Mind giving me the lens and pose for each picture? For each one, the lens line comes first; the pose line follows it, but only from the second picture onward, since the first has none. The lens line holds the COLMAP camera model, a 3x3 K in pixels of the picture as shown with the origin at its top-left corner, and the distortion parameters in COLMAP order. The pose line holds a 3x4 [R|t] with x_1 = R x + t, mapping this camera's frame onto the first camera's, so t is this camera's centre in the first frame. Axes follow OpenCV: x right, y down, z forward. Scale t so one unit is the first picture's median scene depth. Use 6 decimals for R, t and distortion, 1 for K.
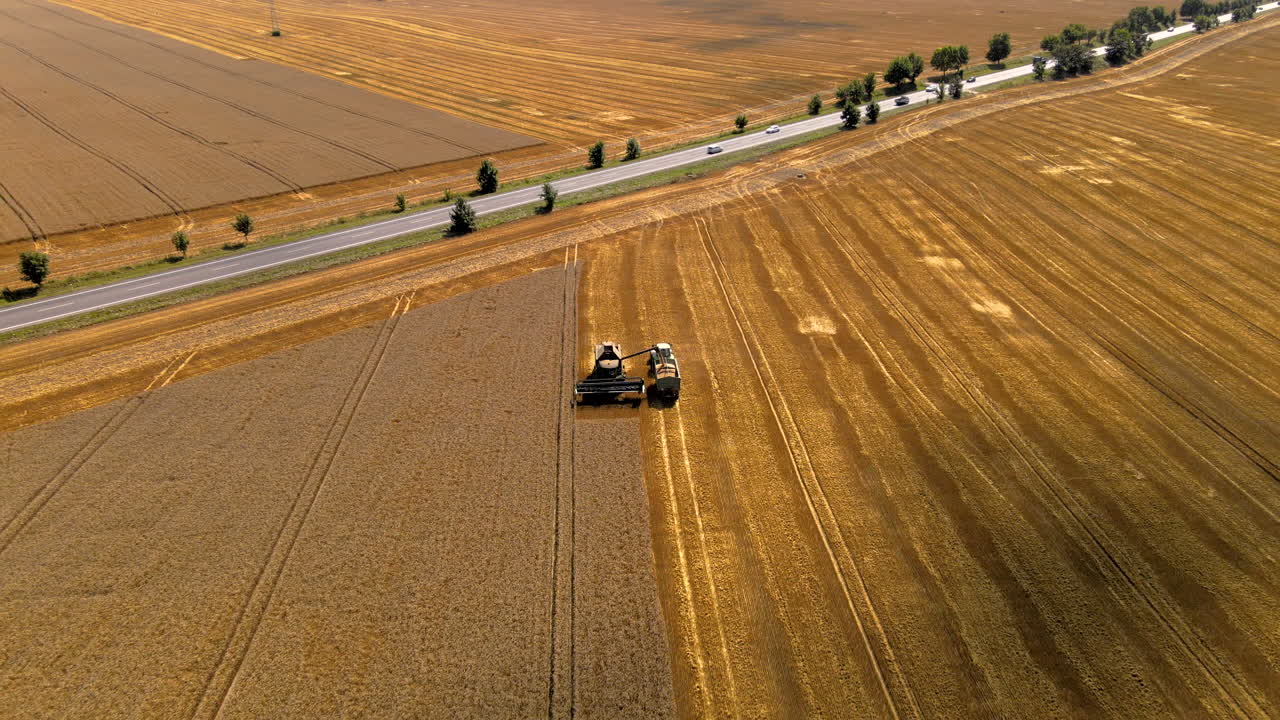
lens RADIAL K [[889.3, 0, 640.0], [0, 889.3, 360.0], [0, 0, 1]] dist [0.004536, 0.009040]
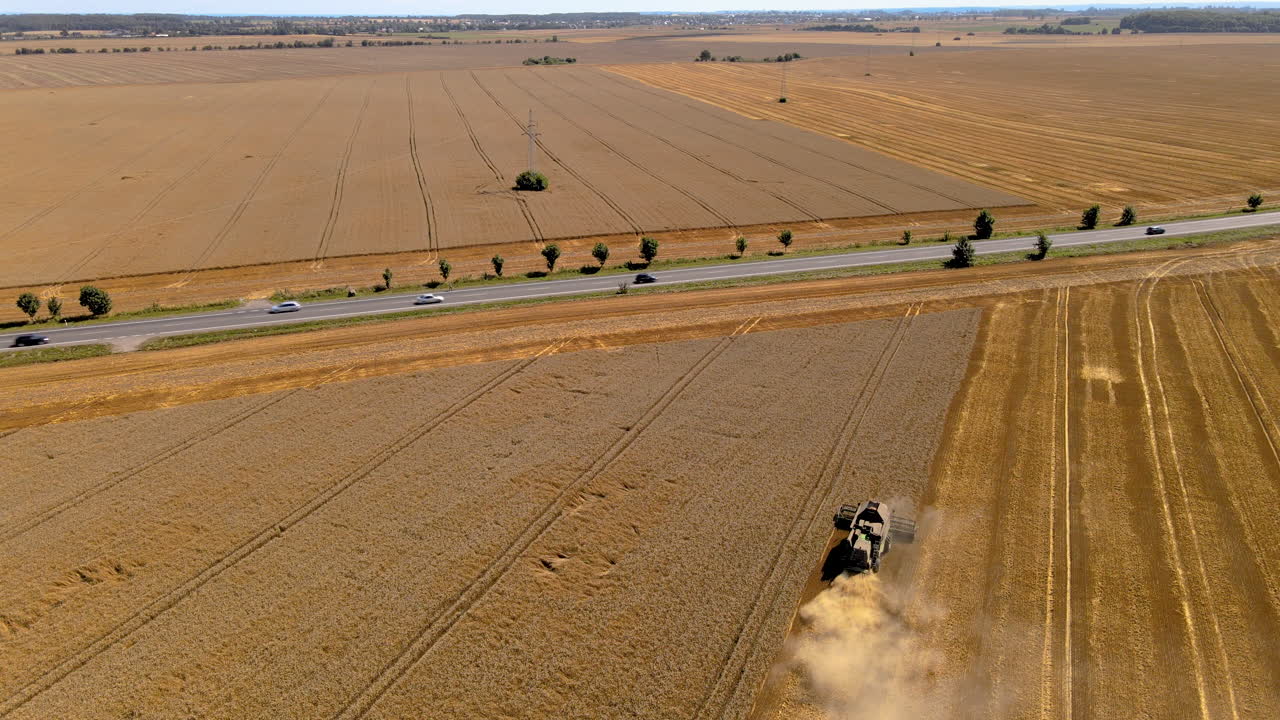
lens RADIAL K [[889.3, 0, 640.0], [0, 889.3, 360.0], [0, 0, 1]] dist [0.004536, 0.009040]
pose [[0.887719, 0.167357, -0.428891, -0.048534], [-0.199403, 0.979442, -0.030537, 0.093144], [0.414963, 0.112630, 0.902840, -0.208819]]
